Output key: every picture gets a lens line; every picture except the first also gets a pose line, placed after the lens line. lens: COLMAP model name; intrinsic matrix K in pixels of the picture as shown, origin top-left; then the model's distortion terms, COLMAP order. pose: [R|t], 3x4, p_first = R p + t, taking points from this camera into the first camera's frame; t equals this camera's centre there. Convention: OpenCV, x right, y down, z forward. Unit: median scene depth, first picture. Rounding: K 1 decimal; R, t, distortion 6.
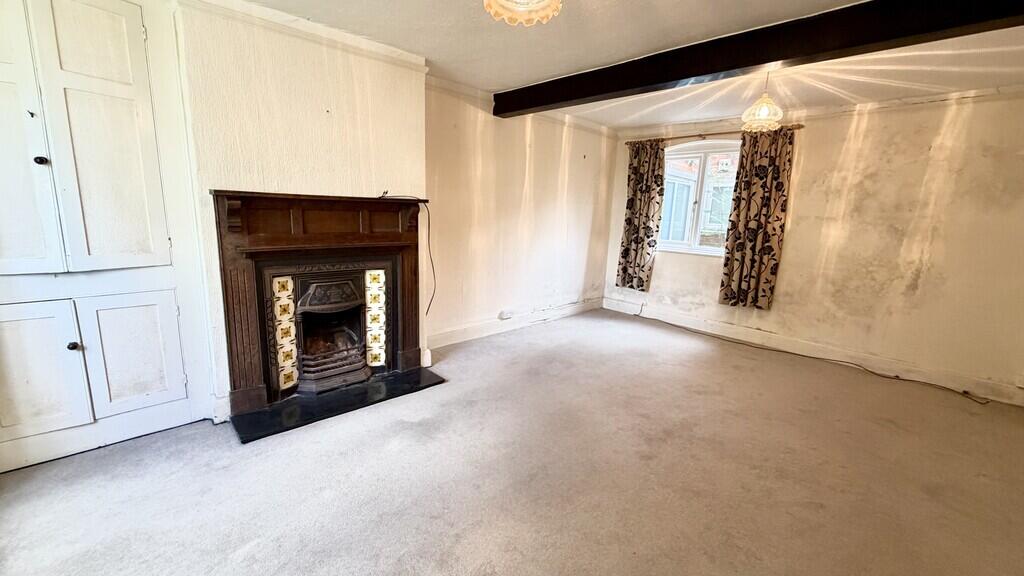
lens RADIAL K [[409.6, 0, 512.0], [0, 409.6, 288.0], [0, 0, 1]] dist [-0.001036, -0.000228]
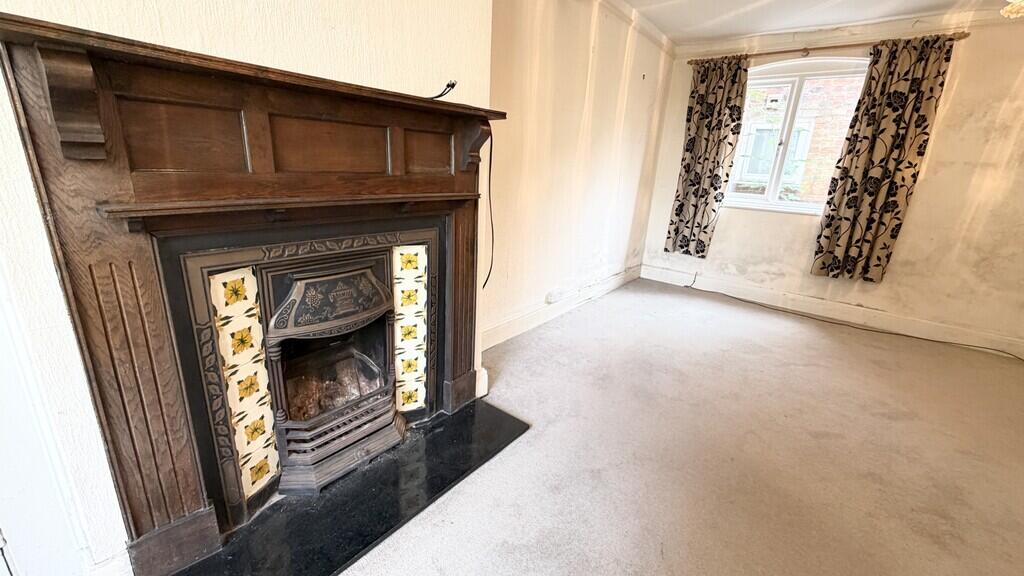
lens RADIAL K [[409.6, 0, 512.0], [0, 409.6, 288.0], [0, 0, 1]] dist [-0.001036, -0.000228]
pose [[0.990822, -0.026219, 0.132606, -0.209110], [0.011434, 0.993749, 0.111050, -0.035818], [-0.134689, -0.108515, 0.984928, 0.341052]]
